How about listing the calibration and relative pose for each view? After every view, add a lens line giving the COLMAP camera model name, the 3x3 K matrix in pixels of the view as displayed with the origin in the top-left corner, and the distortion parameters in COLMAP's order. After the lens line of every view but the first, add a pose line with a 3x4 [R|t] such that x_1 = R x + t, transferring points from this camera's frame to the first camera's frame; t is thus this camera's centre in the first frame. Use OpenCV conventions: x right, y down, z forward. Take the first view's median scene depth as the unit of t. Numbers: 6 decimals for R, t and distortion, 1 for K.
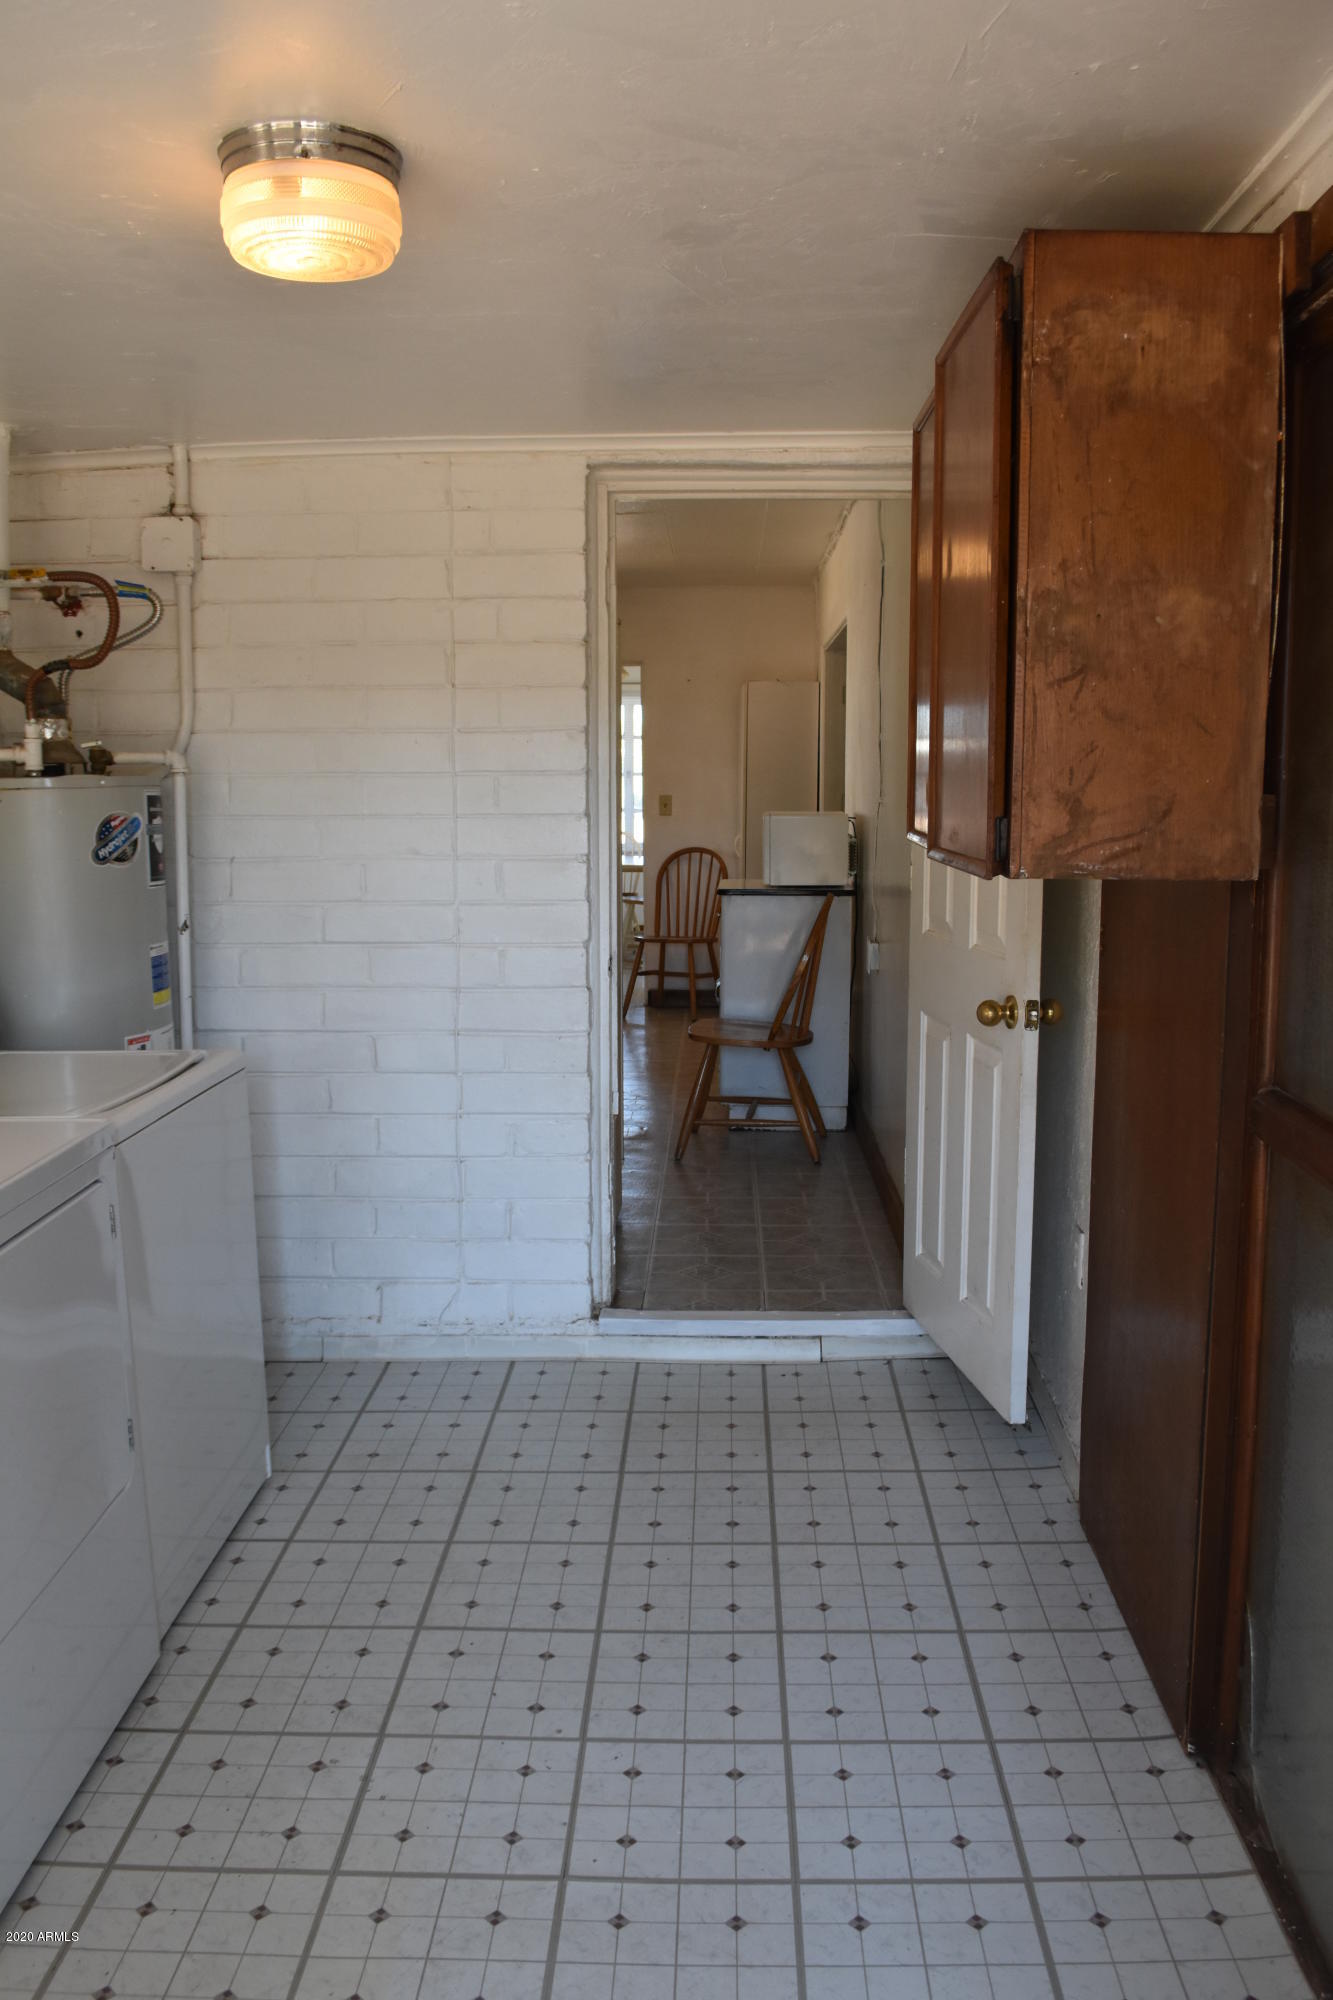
lens RADIAL K [[1562.4, 0, 670.8], [0, 1562.4, 998.9], [0, 0, 1]] dist [-0.092563, 0.018356]
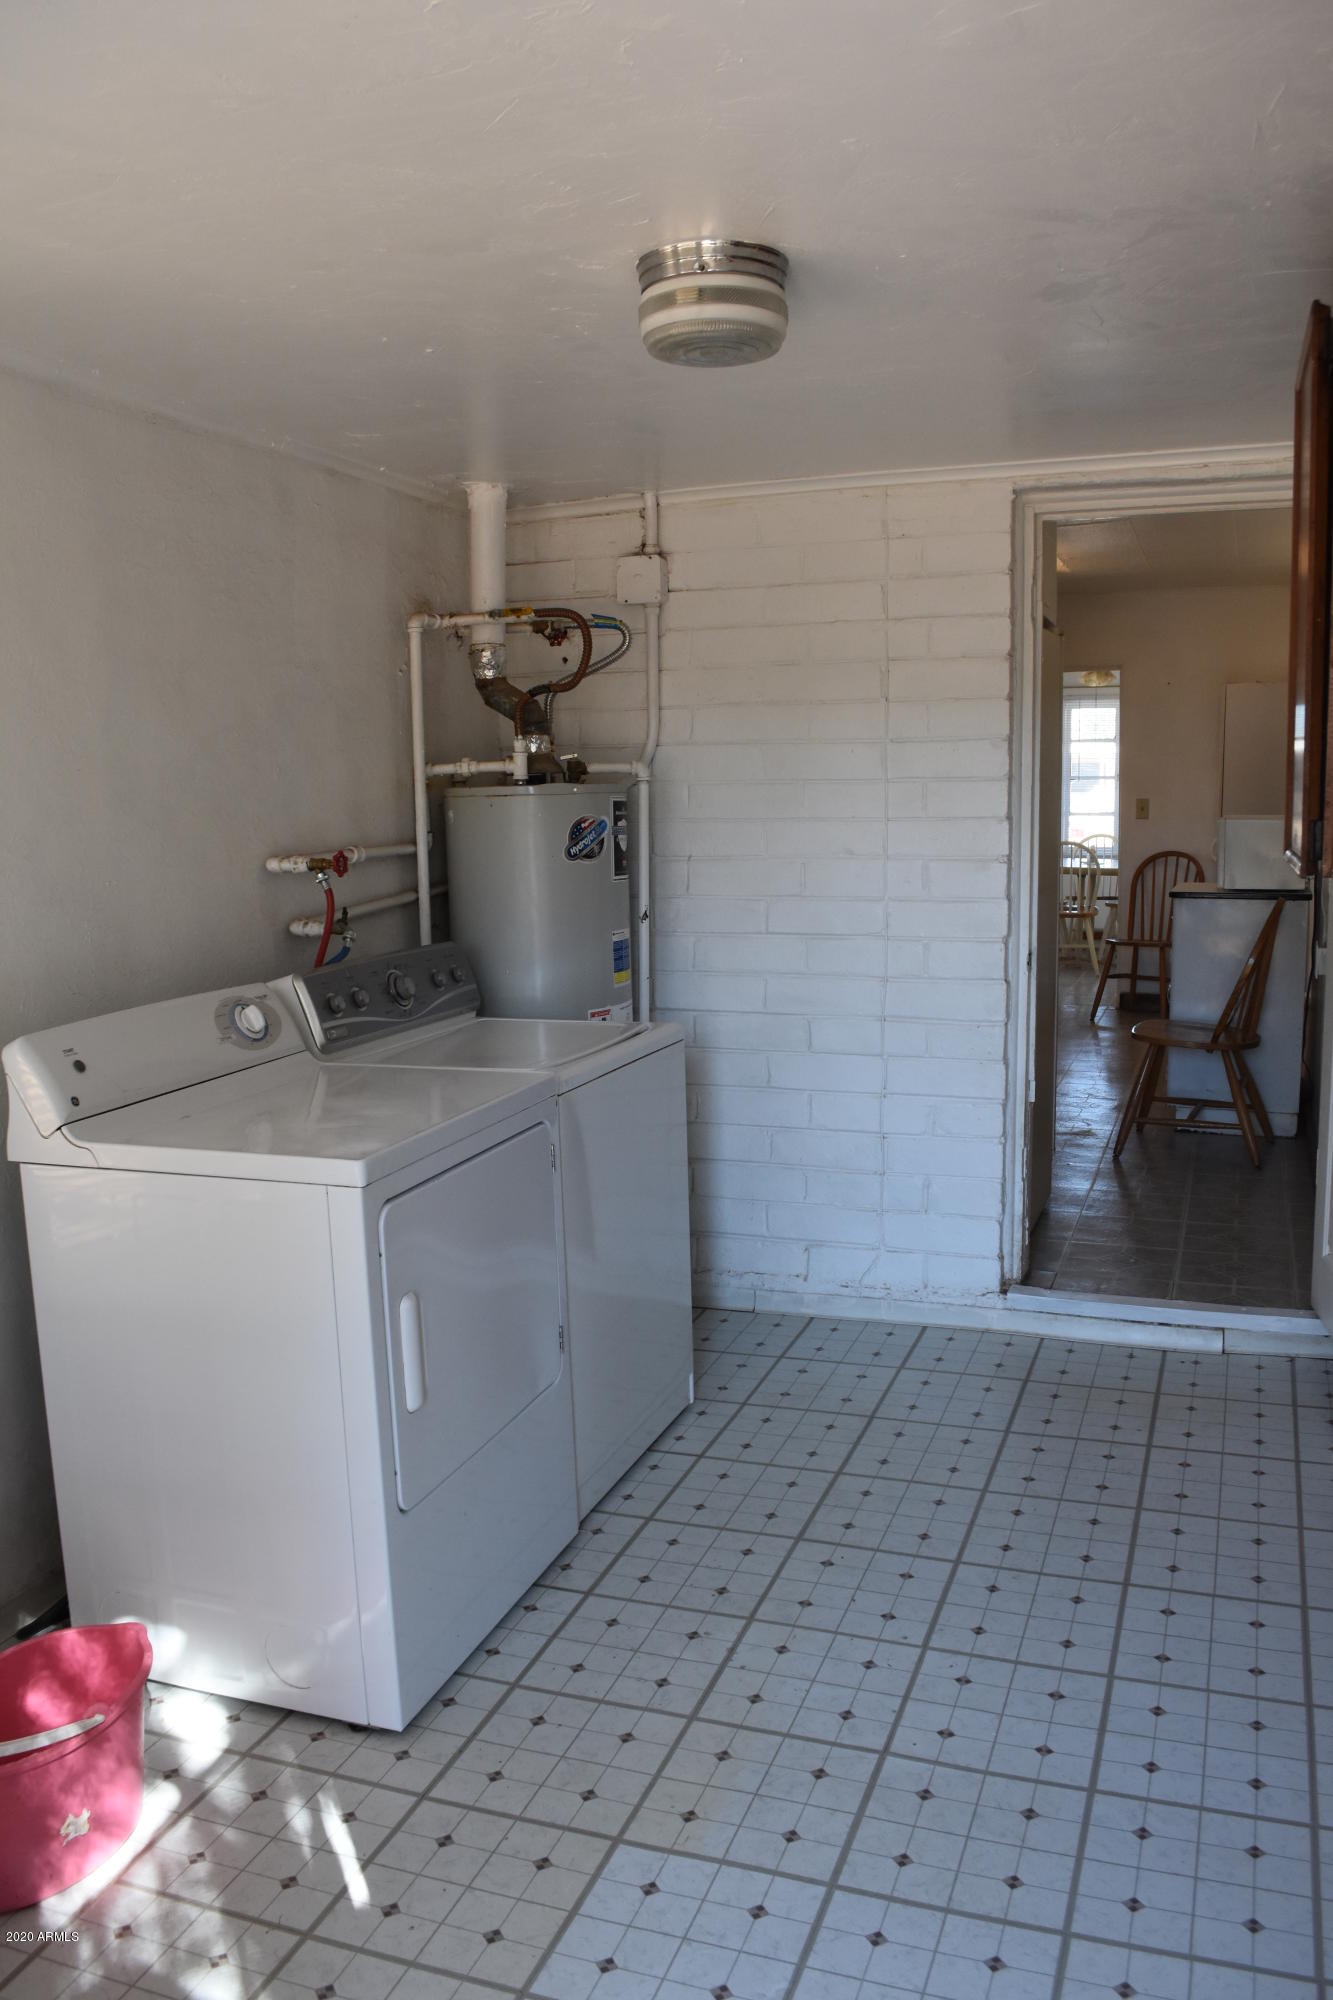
lens RADIAL K [[1562.4, 0, 669.2], [0, 1562.4, 998.0], [0, 0, 1]] dist [-0.092563, 0.018356]
pose [[0.946800, 0.031783, -0.320248, 0.074091], [-0.032595, 0.999465, 0.002827, 0.009738], [0.320166, 0.007762, 0.947330, -0.082452]]
